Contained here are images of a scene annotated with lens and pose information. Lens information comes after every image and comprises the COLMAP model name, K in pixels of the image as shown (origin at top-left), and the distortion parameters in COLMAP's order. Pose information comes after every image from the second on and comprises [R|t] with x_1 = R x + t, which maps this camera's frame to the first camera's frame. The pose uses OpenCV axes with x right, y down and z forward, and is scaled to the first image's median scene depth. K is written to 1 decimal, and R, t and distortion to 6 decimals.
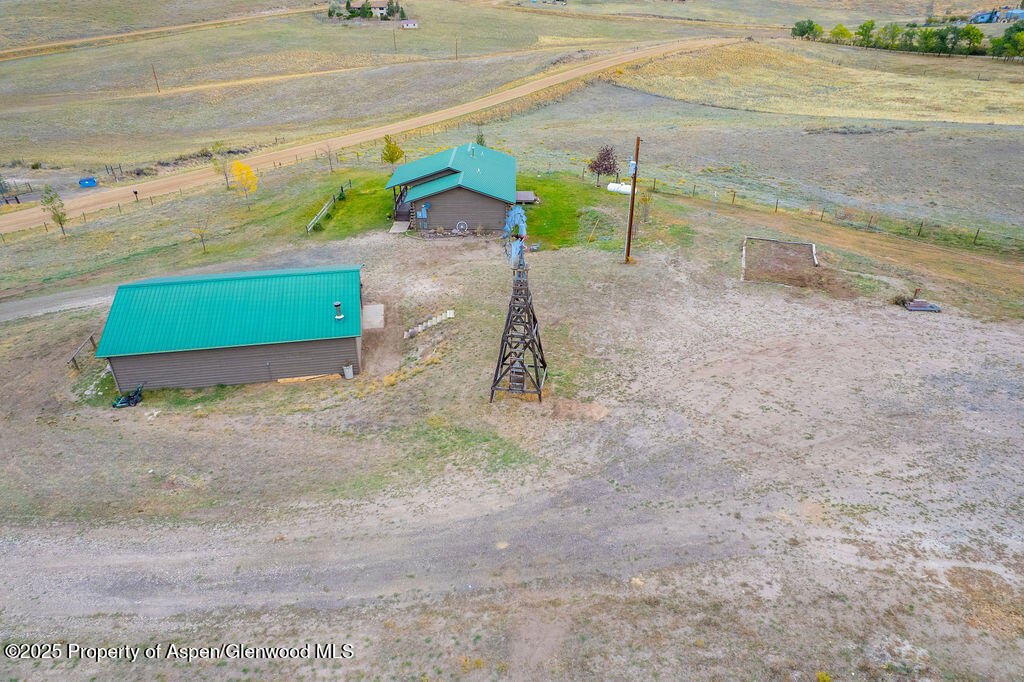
lens RADIAL K [[654.9, 0, 513.8], [0, 654.9, 344.5], [0, 0, 1]] dist [-0.073823, 0.069752]
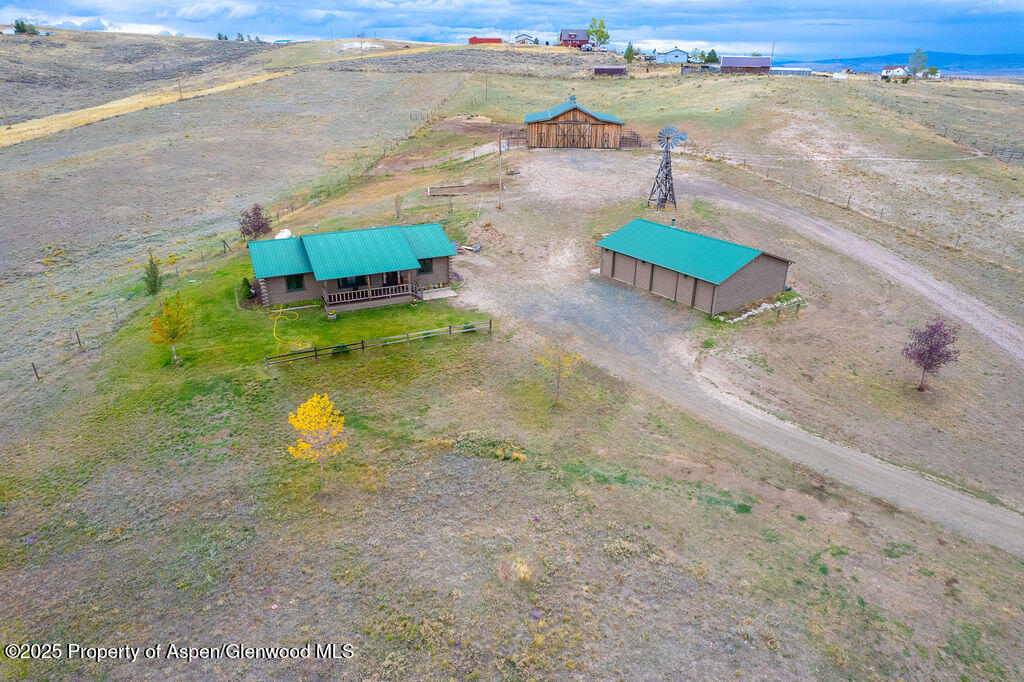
lens RADIAL K [[654.9, 0, 513.8], [0, 654.9, 344.5], [0, 0, 1]] dist [-0.073823, 0.069752]
pose [[-0.429093, -0.374779, 0.821839, -1.049582], [0.435810, 0.711048, 0.551797, -0.619656], [-0.791169, 0.594938, -0.141773, 1.140531]]
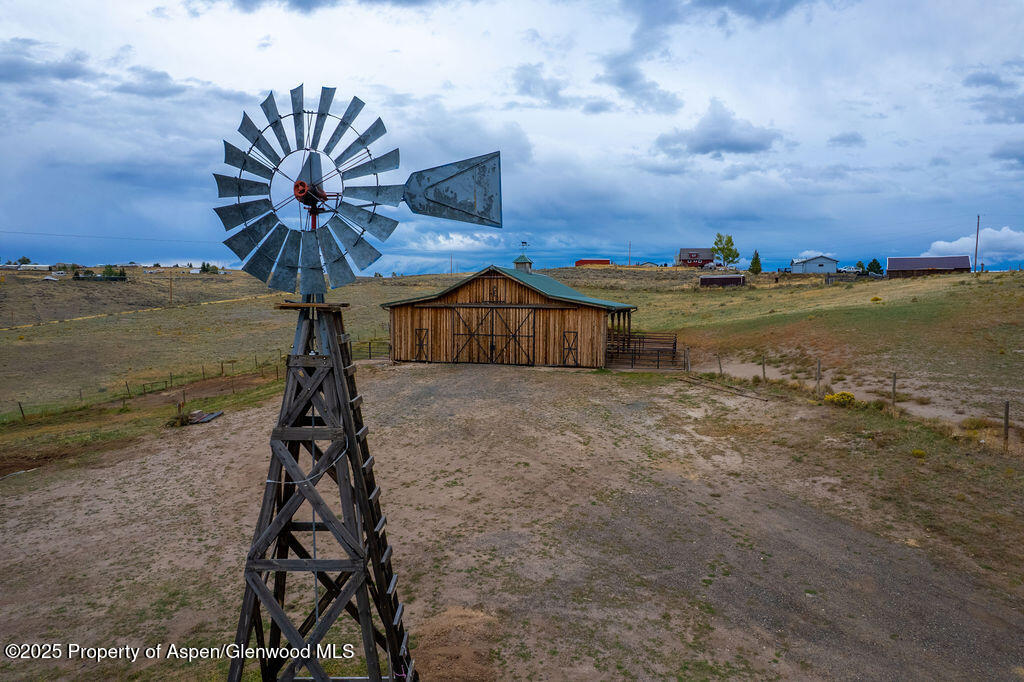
lens RADIAL K [[654.9, 0, 513.8], [0, 654.9, 344.5], [0, 0, 1]] dist [-0.073823, 0.069752]
pose [[-0.196358, -0.070713, 0.977979, -0.145013], [0.475287, 0.865526, 0.158010, -0.053944], [-0.857640, 0.495847, -0.136344, 0.485503]]
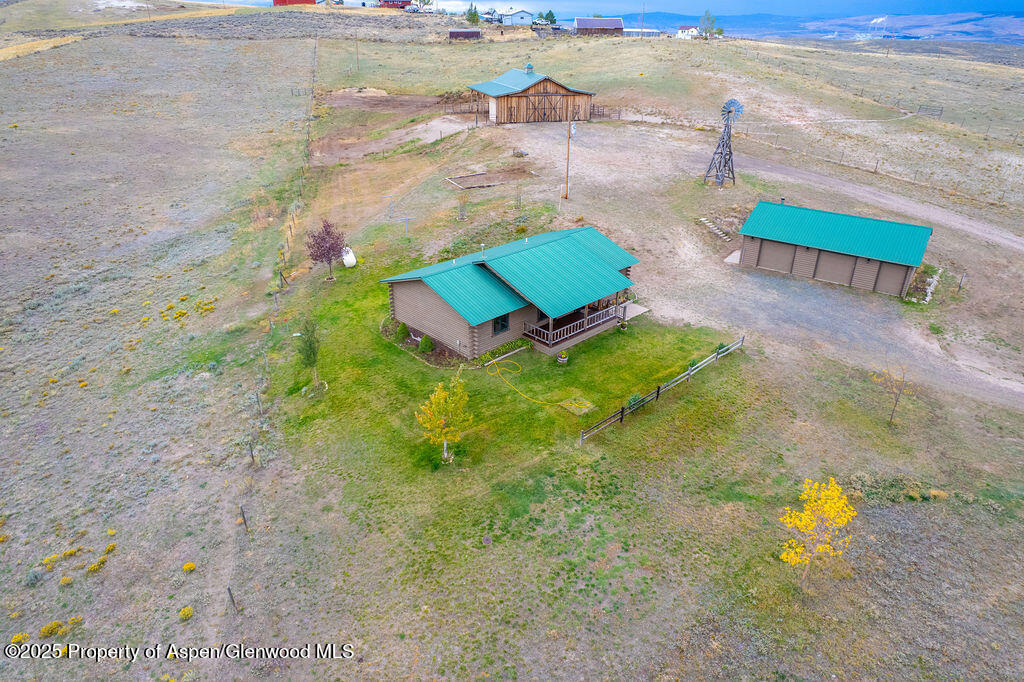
lens RADIAL K [[658.7, 0, 512.0], [0, 658.7, 341.0], [0, 0, 1]] dist [-0.079007, 0.068201]
pose [[-0.701150, -0.327489, 0.633357, -0.615532], [0.339528, 0.627754, 0.700462, -0.795284], [-0.626985, 0.706171, -0.328958, 1.439373]]
